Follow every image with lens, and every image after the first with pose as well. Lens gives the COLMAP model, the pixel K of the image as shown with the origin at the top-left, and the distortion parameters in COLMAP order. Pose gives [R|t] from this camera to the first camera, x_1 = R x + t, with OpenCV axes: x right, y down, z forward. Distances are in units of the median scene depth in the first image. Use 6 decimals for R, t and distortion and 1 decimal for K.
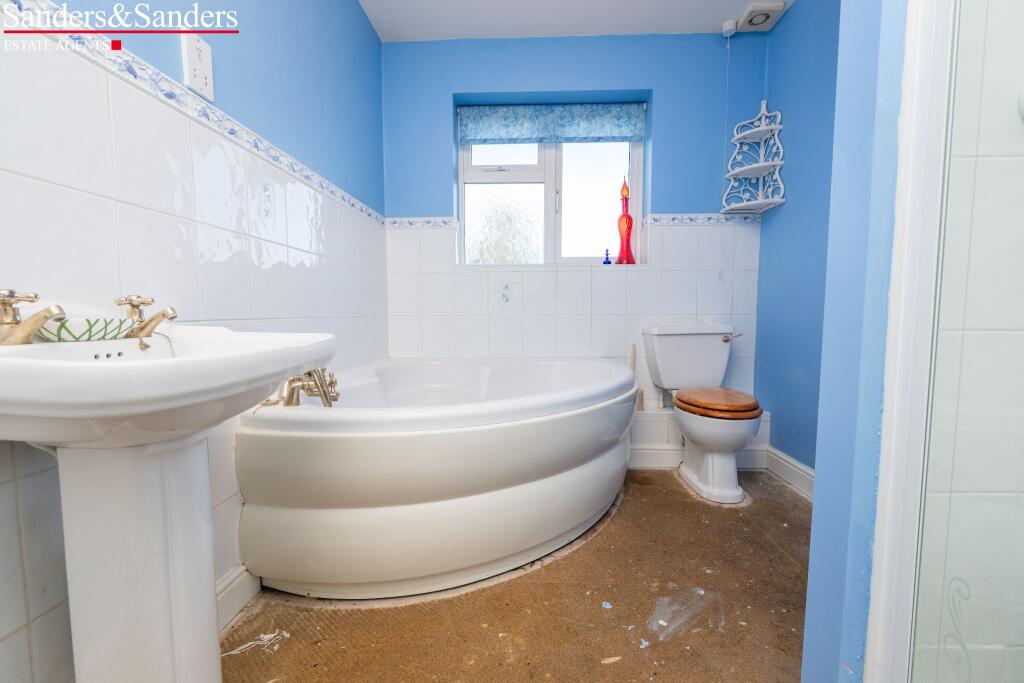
lens RADIAL K [[421.4, 0, 558.1], [0, 421.4, 344.8], [0, 0, 1]] dist [-0.004790, -0.000342]
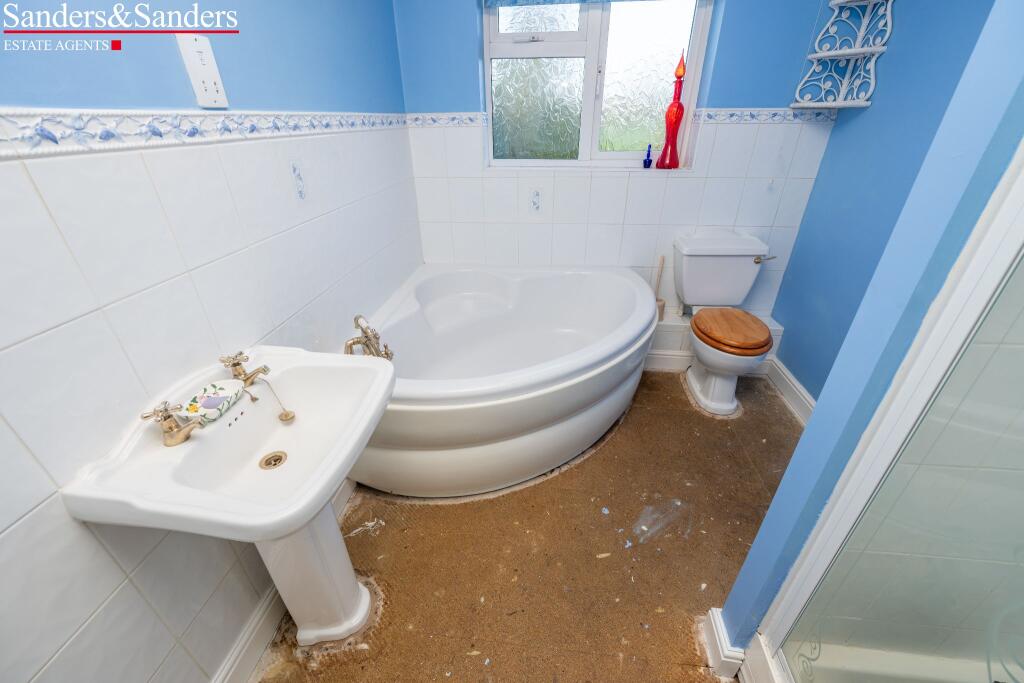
lens RADIAL K [[421.4, 0, 558.1], [0, 421.4, 344.8], [0, 0, 1]] dist [-0.004790, -0.000342]
pose [[0.996349, 0.071678, -0.046385, -0.007225], [-0.044636, 0.900452, 0.432659, -0.264728], [0.072780, -0.429008, 0.900364, -0.004363]]
